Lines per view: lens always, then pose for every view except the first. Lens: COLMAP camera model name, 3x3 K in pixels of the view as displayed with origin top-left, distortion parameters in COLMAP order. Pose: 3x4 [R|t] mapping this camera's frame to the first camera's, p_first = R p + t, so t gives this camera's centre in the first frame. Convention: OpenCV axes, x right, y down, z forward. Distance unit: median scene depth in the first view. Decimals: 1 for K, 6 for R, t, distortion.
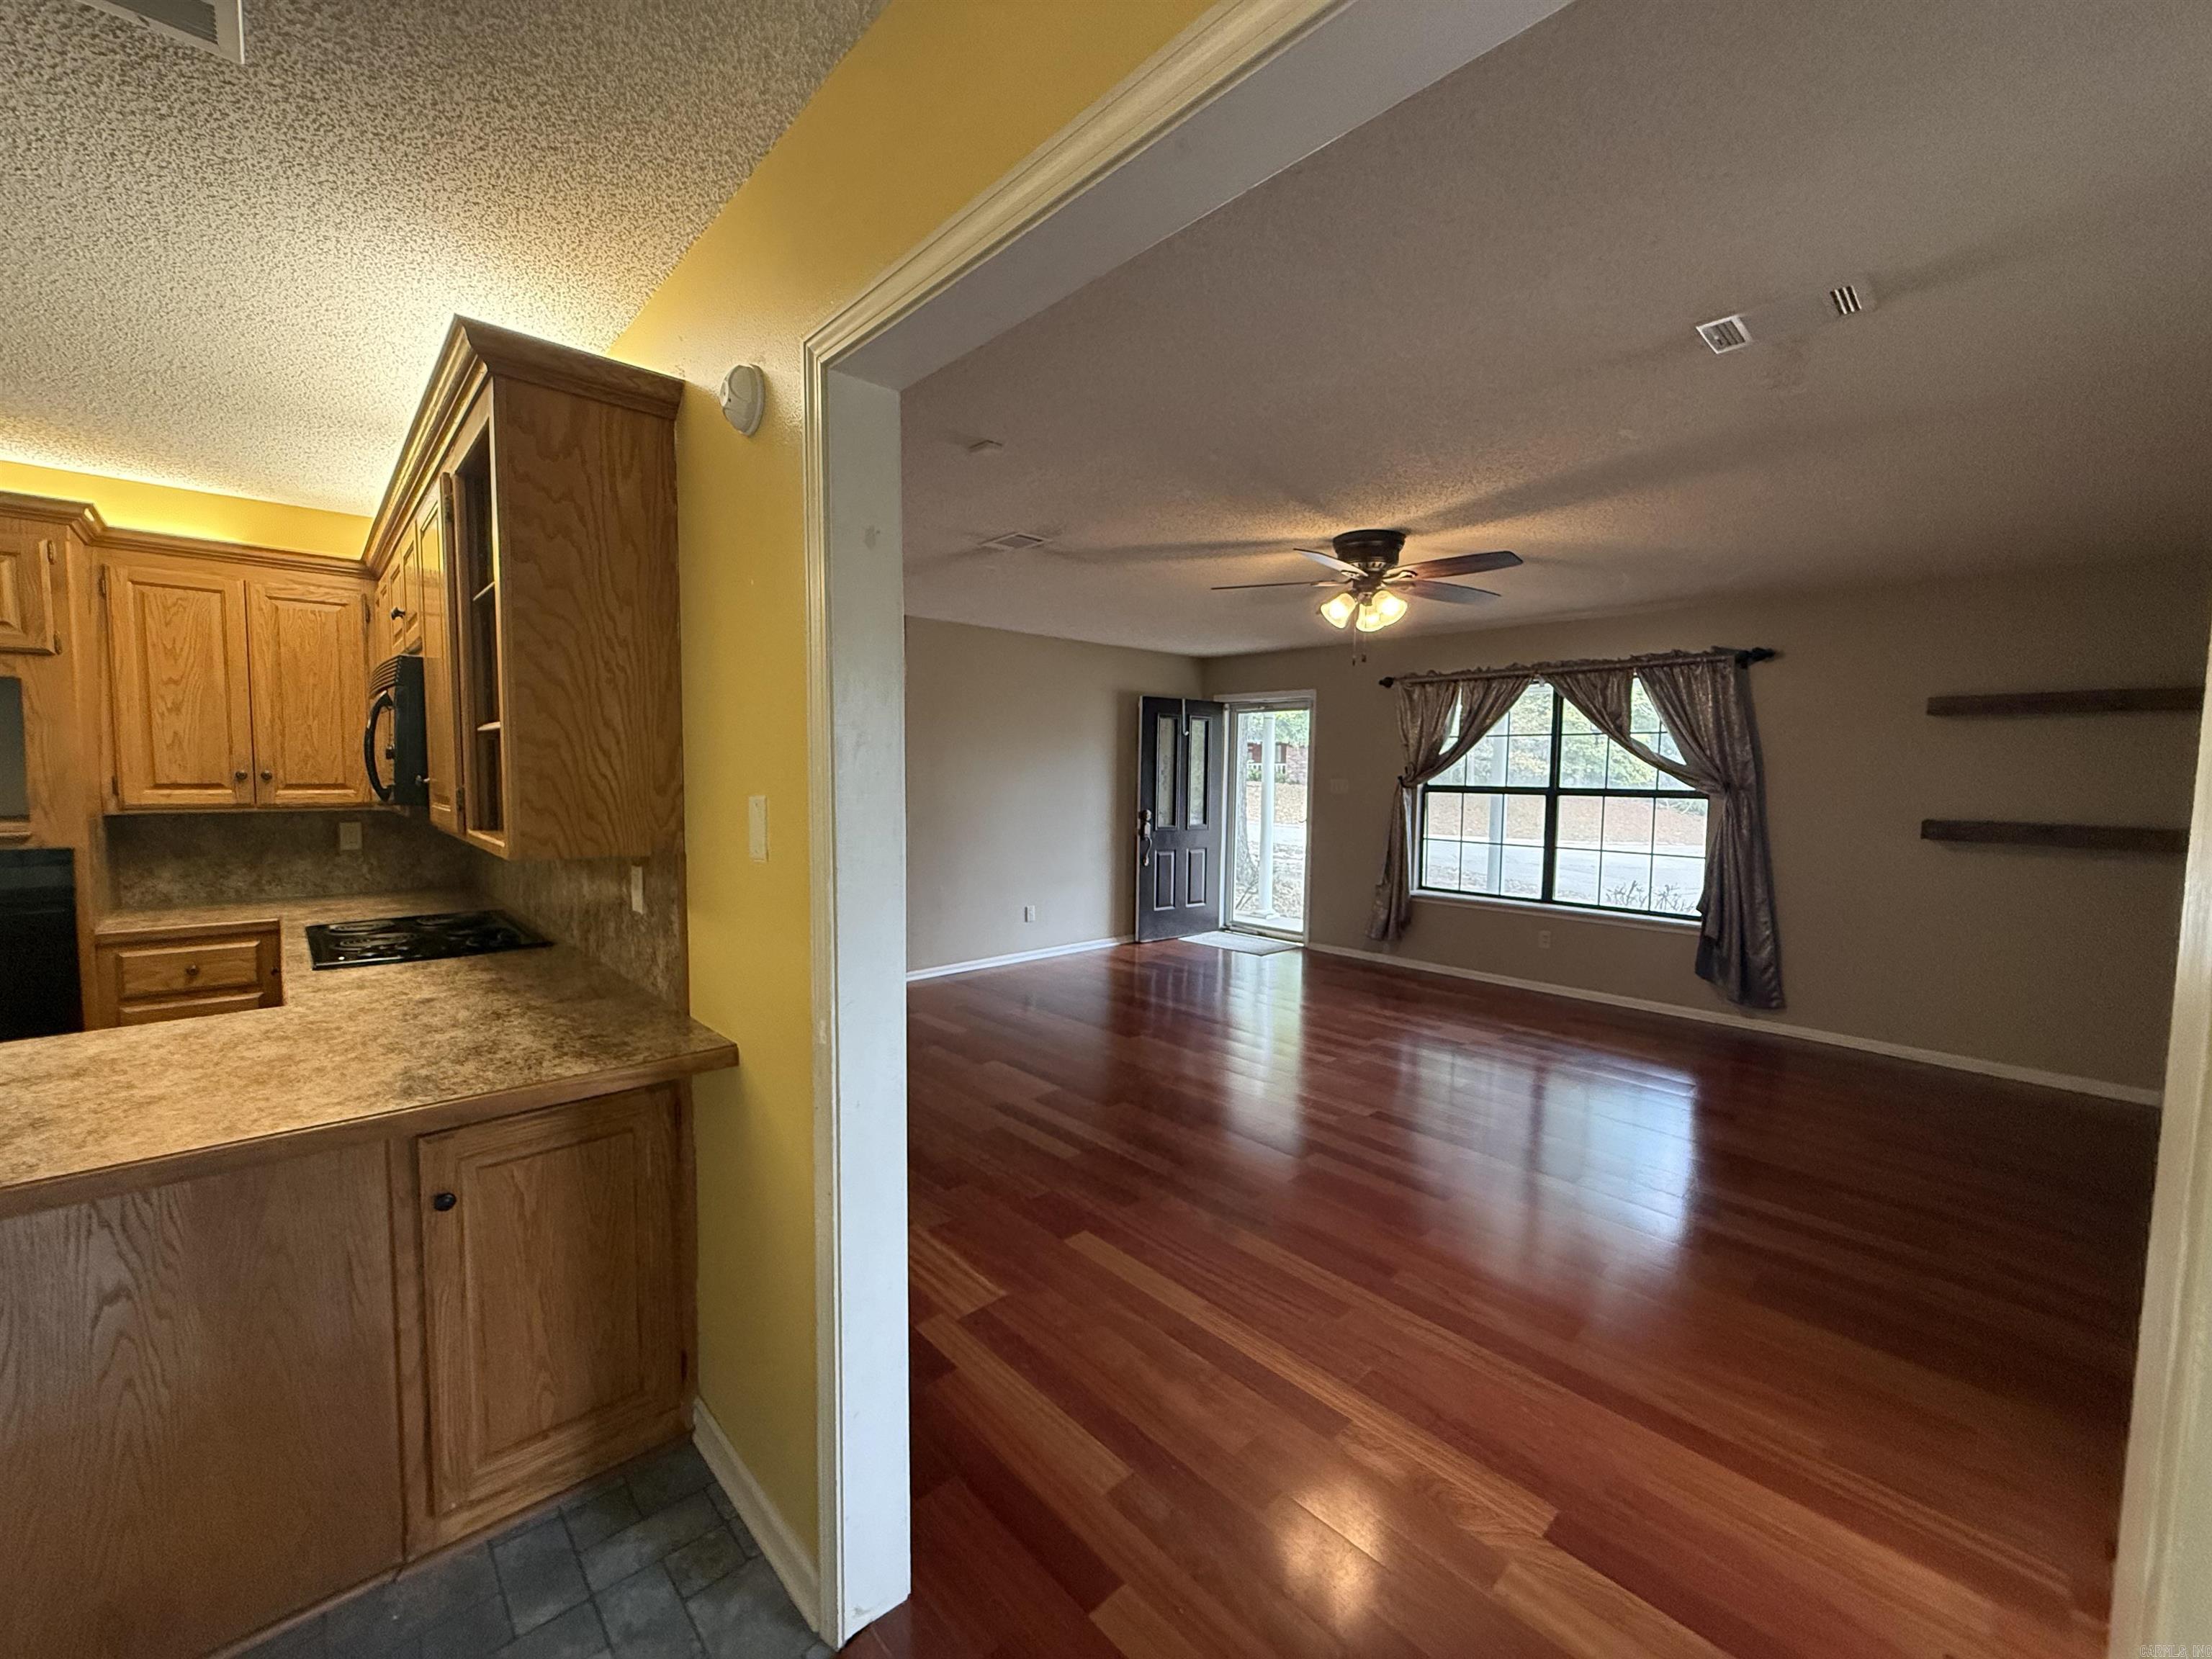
lens RADIAL K [[885.2, 0, 1111.0], [0, 885.2, 829.6], [0, 0, 1]] dist [0.000025, -0.000168]
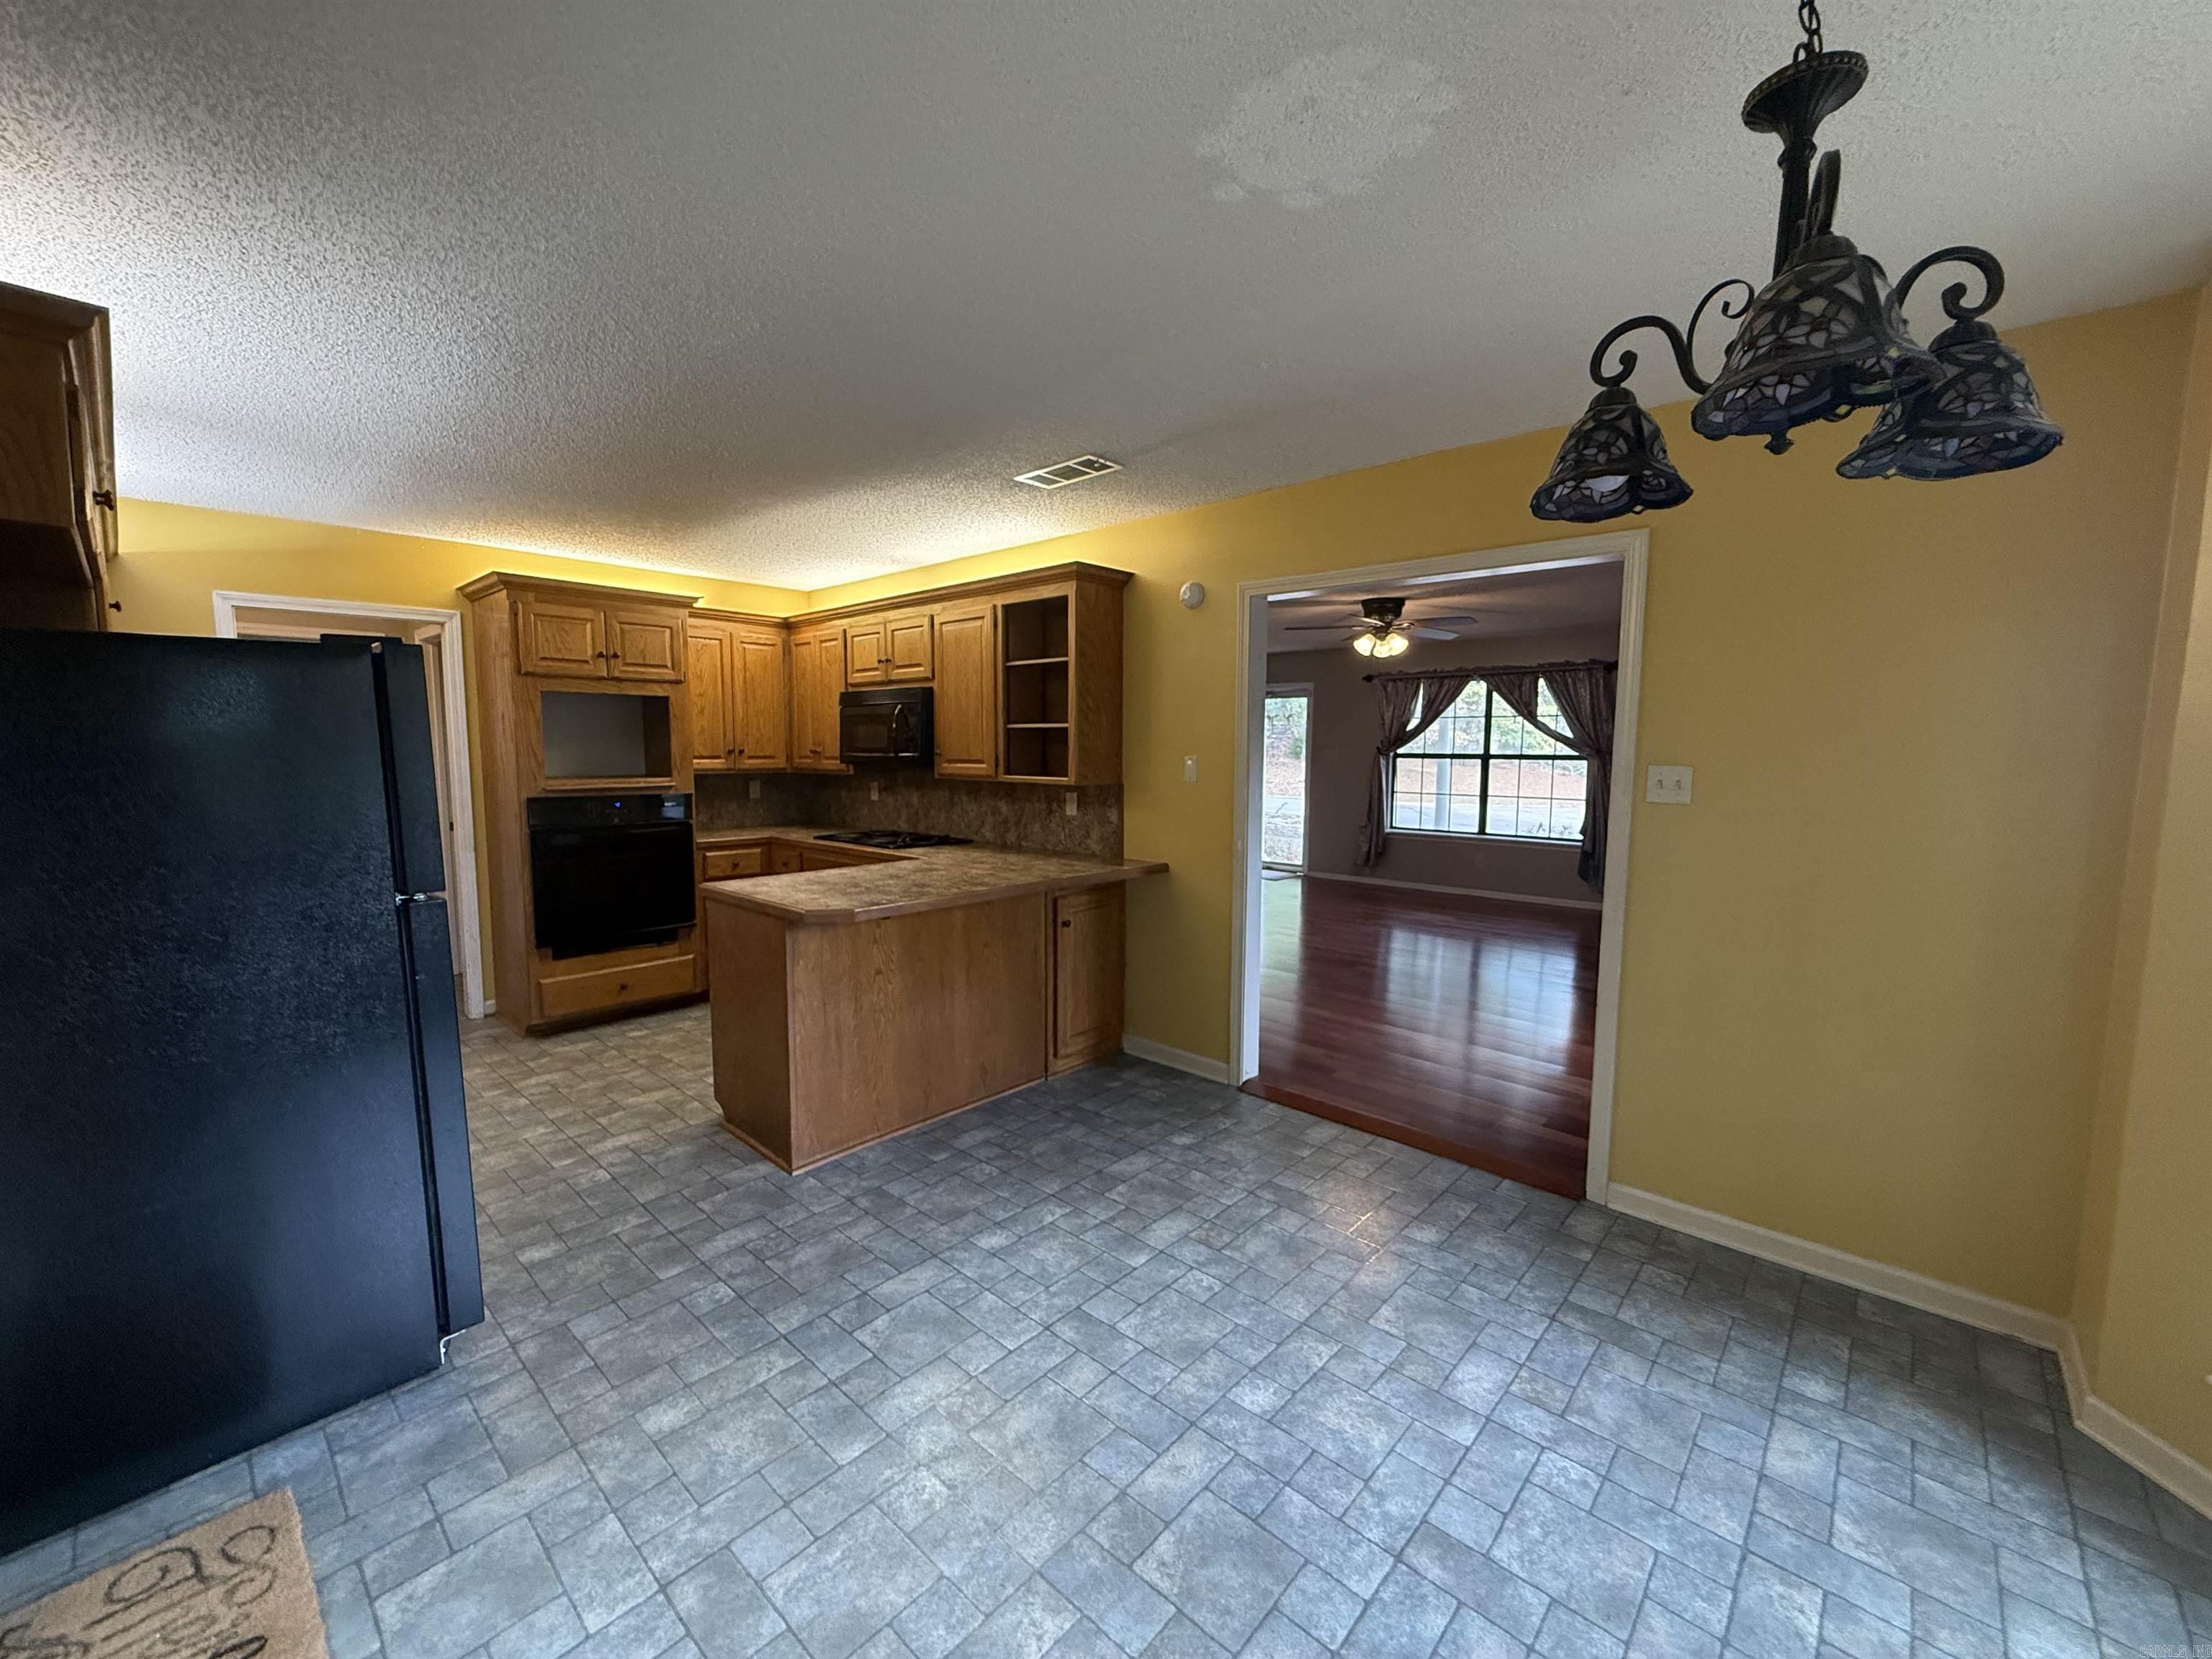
lens RADIAL K [[885.2, 0, 1106.3], [0, 885.2, 832.5], [0, 0, 1]] dist [0.000025, -0.000168]
pose [[0.997051, -0.014928, 0.075282, -0.247821], [0.012442, 0.999365, 0.033380, 0.026904], [-0.075732, -0.032345, 0.996603, -0.429478]]
